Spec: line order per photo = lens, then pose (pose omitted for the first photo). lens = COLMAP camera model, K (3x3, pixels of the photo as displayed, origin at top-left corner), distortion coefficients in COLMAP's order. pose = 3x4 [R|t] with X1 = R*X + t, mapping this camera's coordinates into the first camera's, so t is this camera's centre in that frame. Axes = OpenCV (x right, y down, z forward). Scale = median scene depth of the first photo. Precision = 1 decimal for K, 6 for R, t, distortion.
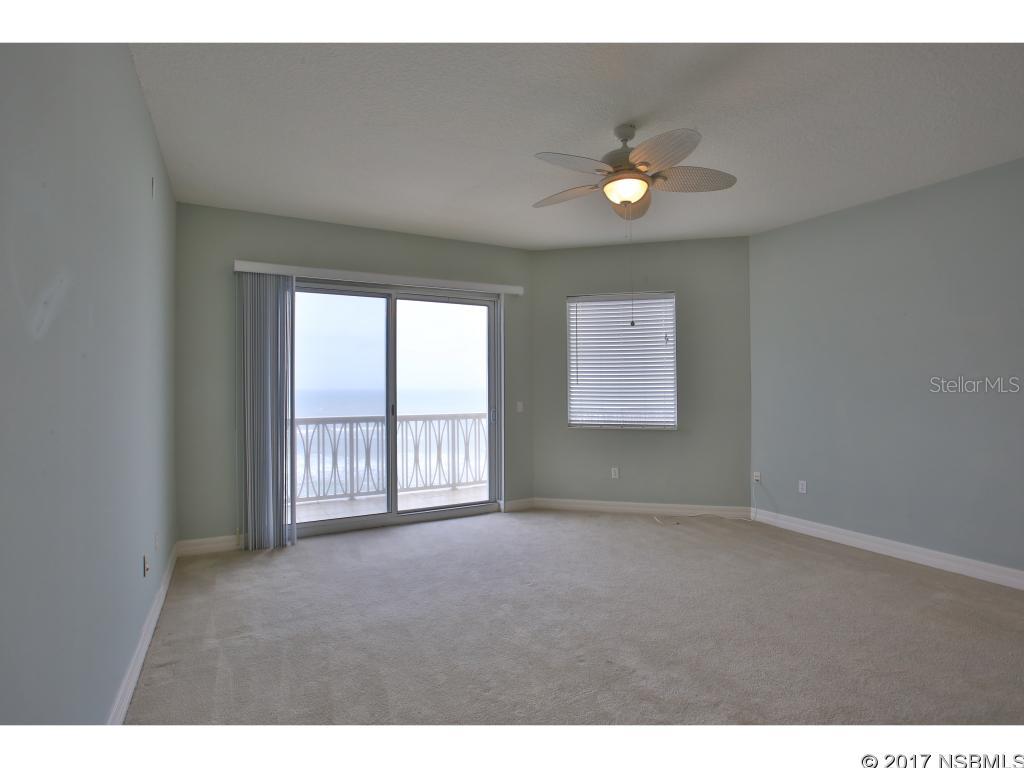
lens RADIAL K [[527.7, 0, 513.0], [0, 527.7, 386.7], [0, 0, 1]] dist [-0.037729, 0.001015]
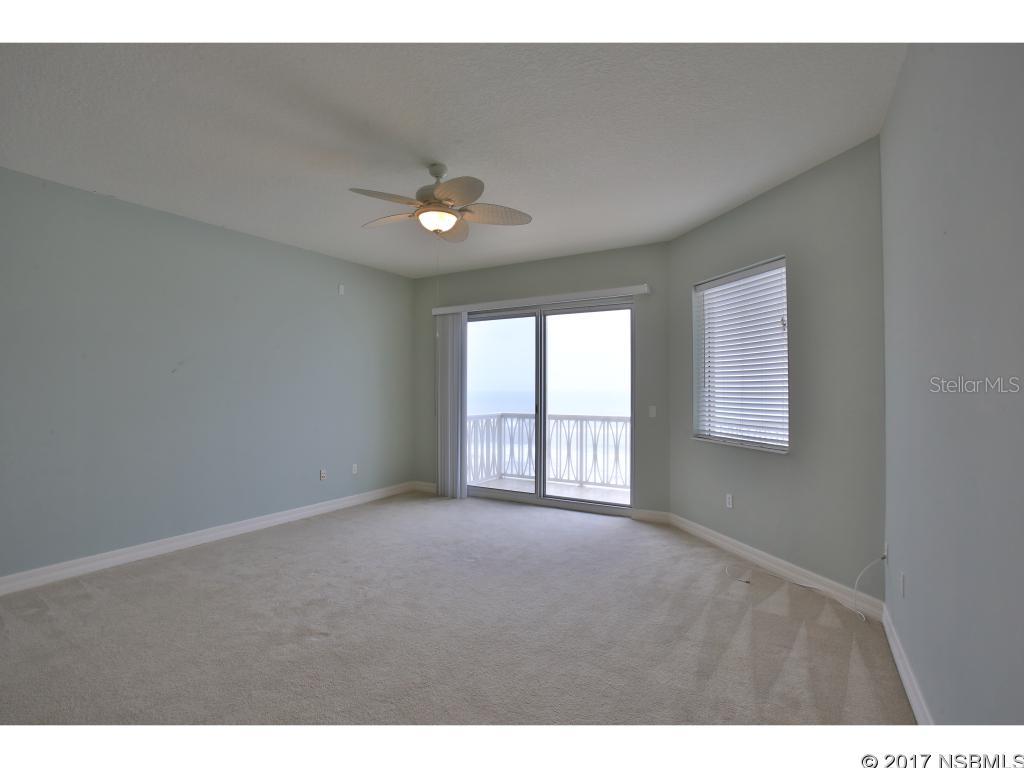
lens RADIAL K [[527.7, 0, 510.0], [0, 527.7, 383.5], [0, 0, 1]] dist [-0.037729, 0.001015]
pose [[0.475274, -0.003689, -0.879830, 0.751142], [-0.003020, 0.999978, -0.005824, -0.006616], [0.879833, 0.005424, 0.475253, 0.354115]]
